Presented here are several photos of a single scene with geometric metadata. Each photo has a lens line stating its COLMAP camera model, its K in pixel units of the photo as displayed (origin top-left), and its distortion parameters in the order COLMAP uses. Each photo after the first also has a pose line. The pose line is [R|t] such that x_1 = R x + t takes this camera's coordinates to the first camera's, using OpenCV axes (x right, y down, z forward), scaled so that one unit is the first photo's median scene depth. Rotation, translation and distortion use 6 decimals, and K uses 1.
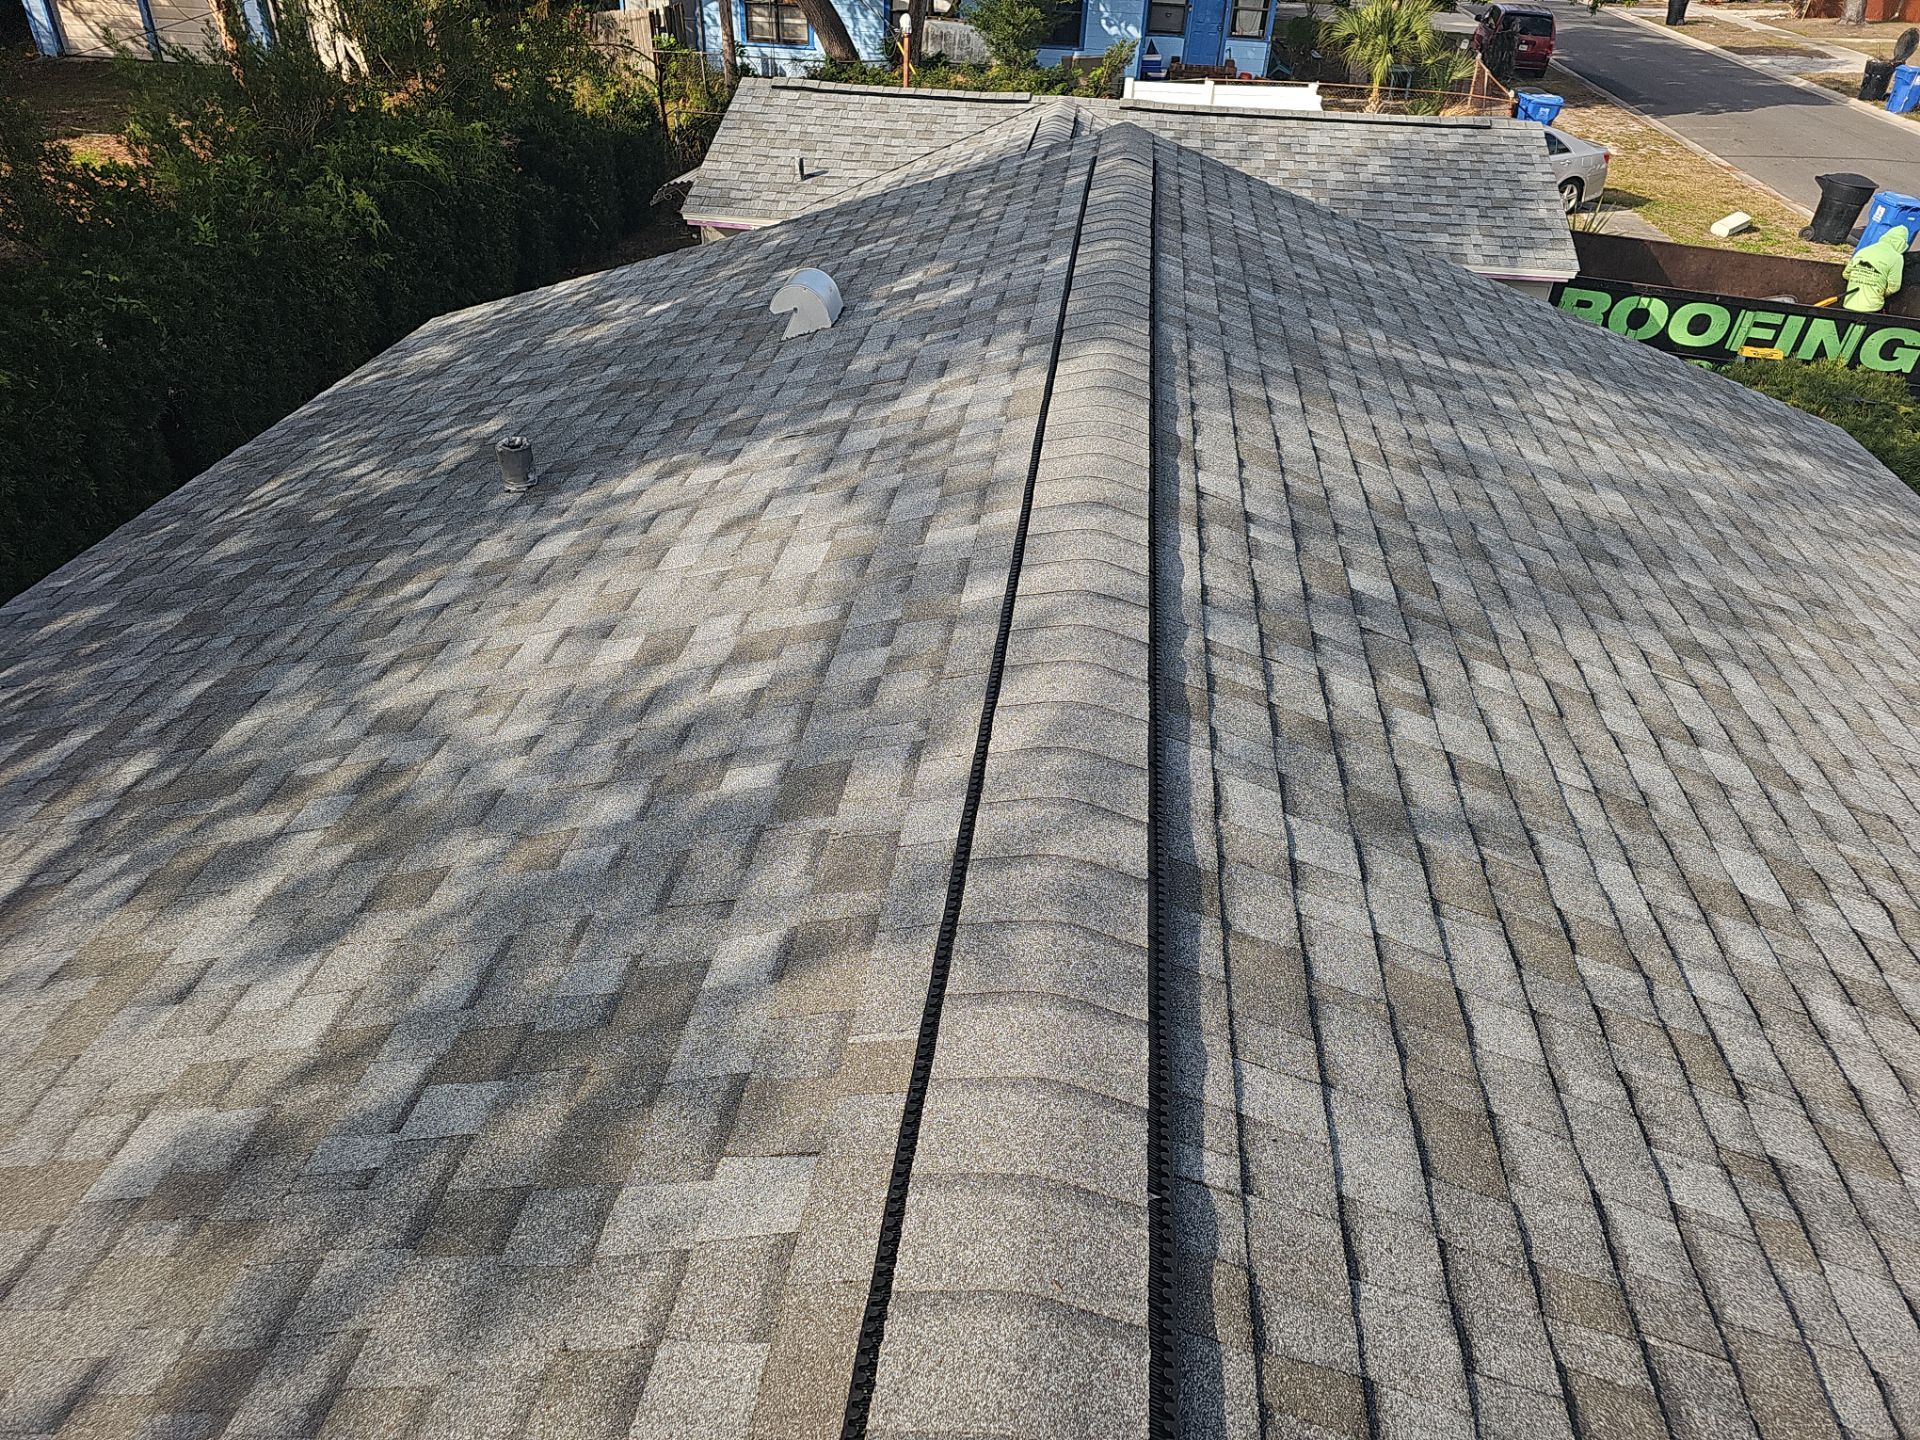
lens RADIAL K [[1270.6, 0, 960.0], [0, 1270.6, 720.0], [0, 0, 1]] dist [0.048127, -0.035250]
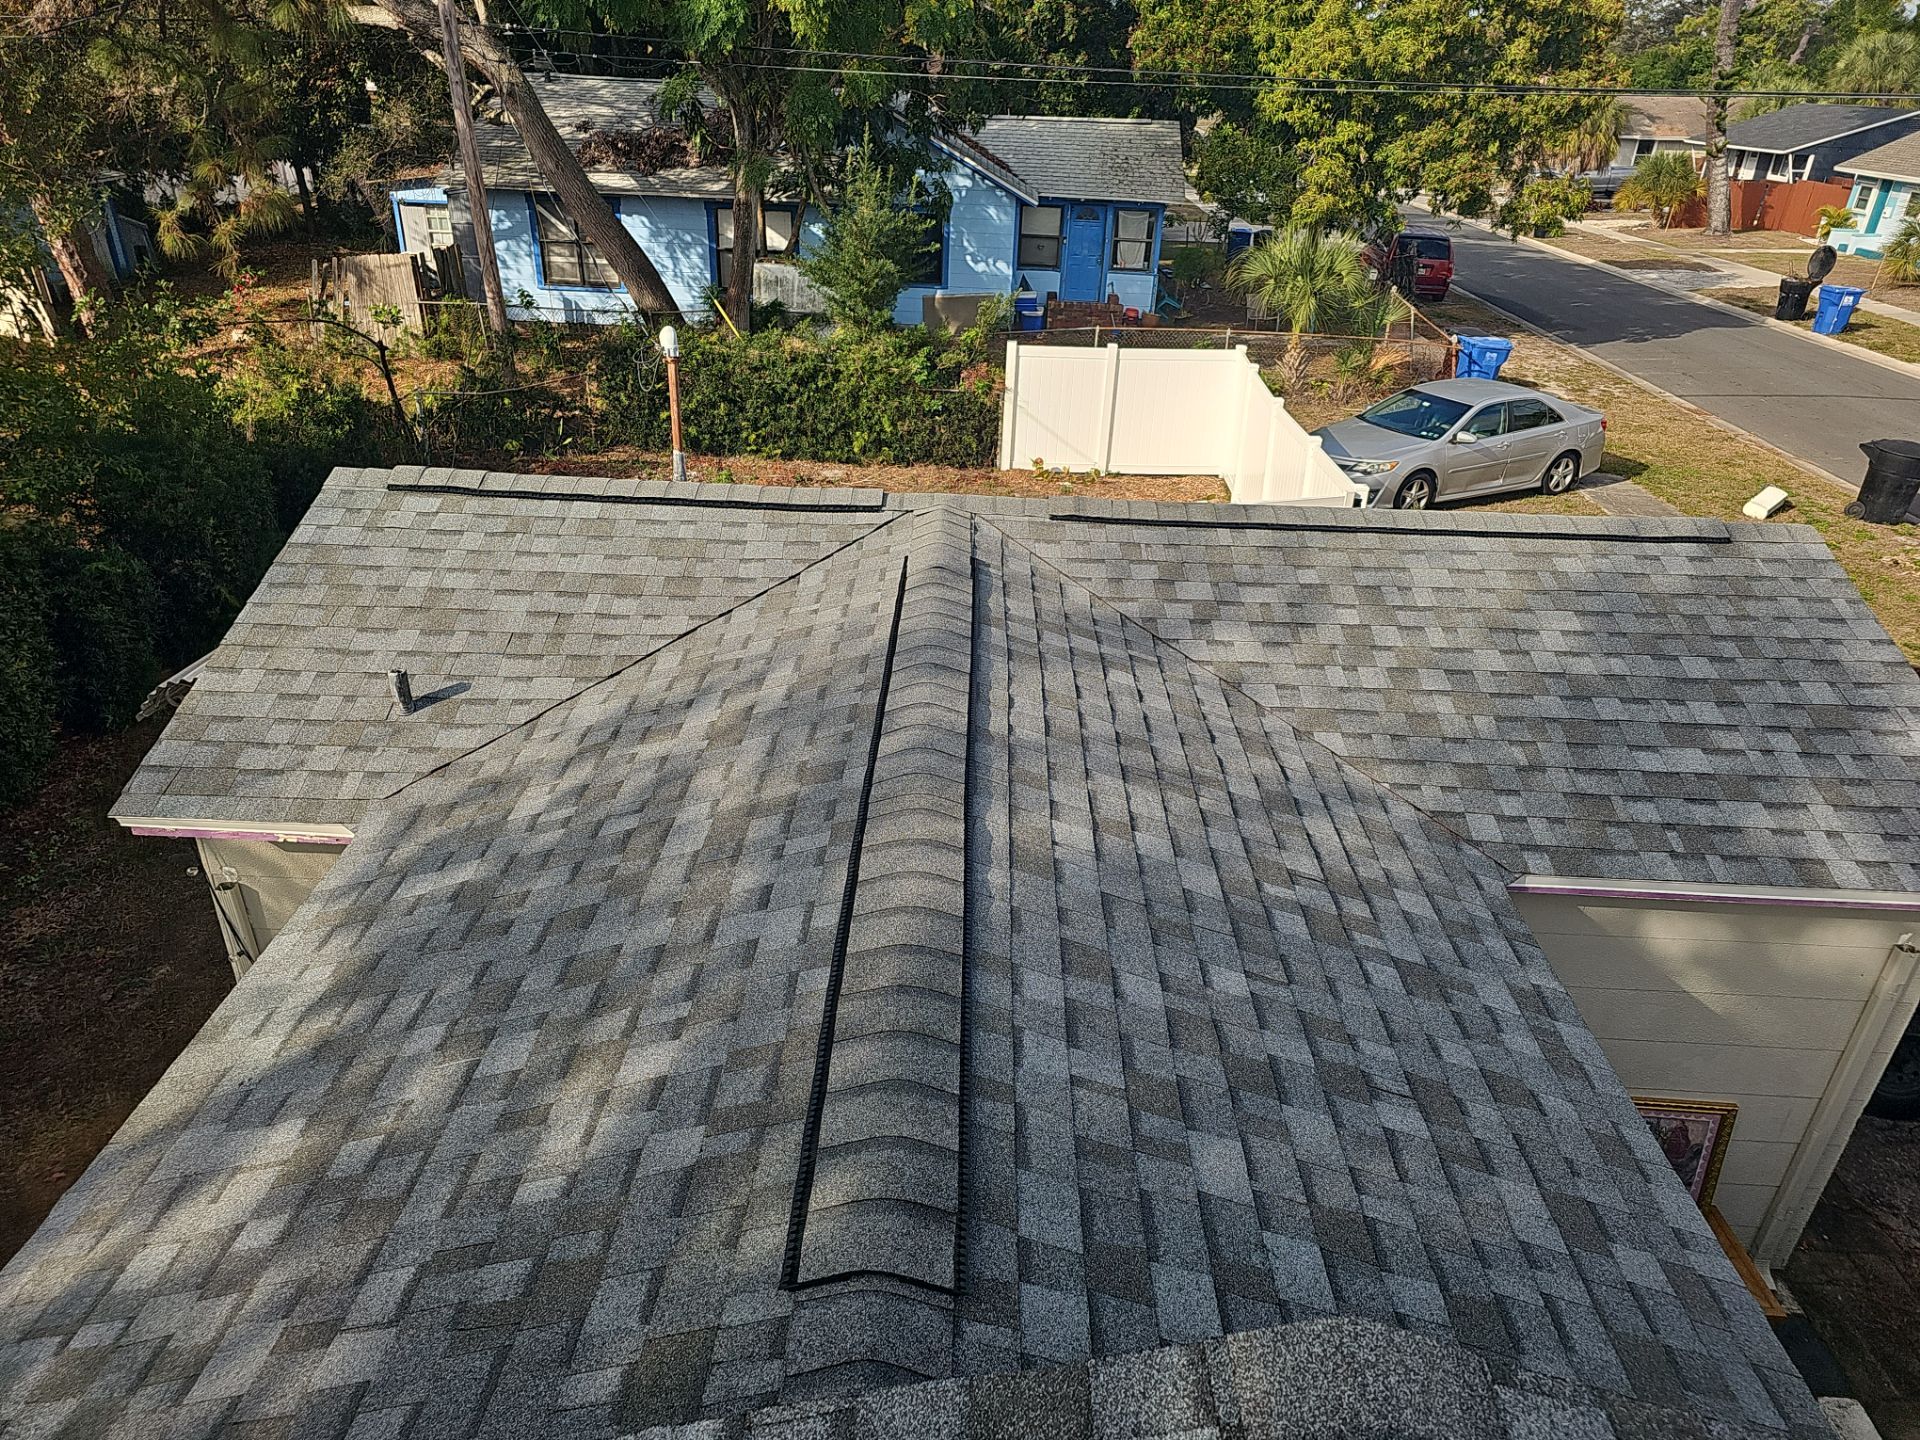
lens RADIAL K [[1262.5, 0, 958.6], [0, 1262.5, 733.2], [0, 0, 1]] dist [0.065320, -0.061308]
pose [[0.994889, -0.047771, 0.088957, 0.015551], [0.057815, 0.991798, -0.113995, -0.147482], [-0.082782, 0.118556, 0.989491, 0.219108]]
